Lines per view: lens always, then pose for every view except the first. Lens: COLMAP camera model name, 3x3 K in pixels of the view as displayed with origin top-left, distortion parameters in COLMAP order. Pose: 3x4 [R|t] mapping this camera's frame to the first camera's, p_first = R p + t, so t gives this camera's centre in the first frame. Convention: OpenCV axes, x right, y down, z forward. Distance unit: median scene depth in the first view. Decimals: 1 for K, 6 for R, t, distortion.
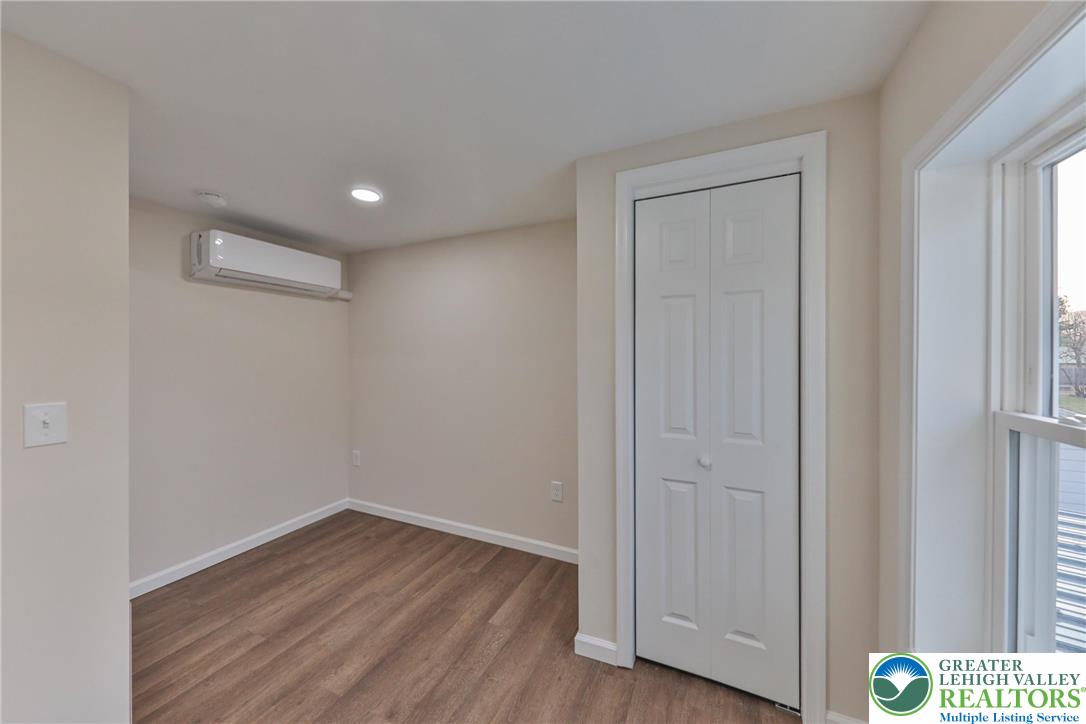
lens RADIAL K [[364.7, 0, 547.8], [0, 364.7, 358.2], [0, 0, 1]] dist [0.013560, -0.004469]
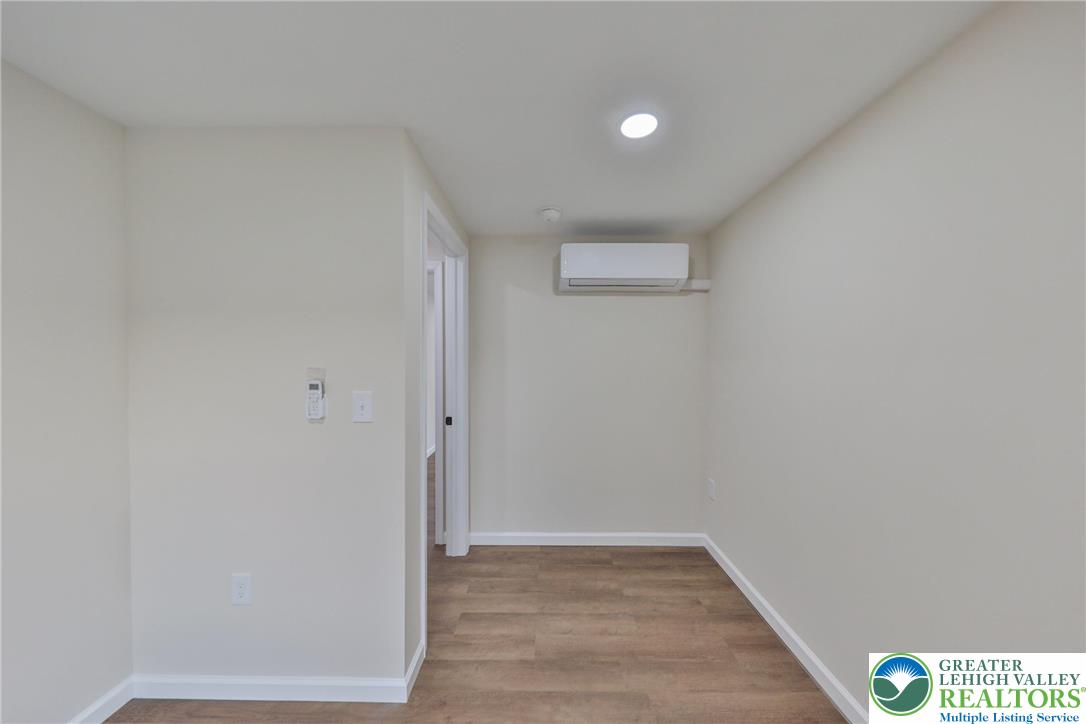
lens RADIAL K [[364.7, 0, 547.8], [0, 364.7, 358.2], [0, 0, 1]] dist [0.013560, -0.004469]
pose [[0.407524, 0.003543, -0.913188, 0.075845], [-0.011459, 0.999934, -0.001235, -0.003760], [0.913122, 0.010967, 0.407538, 0.479455]]
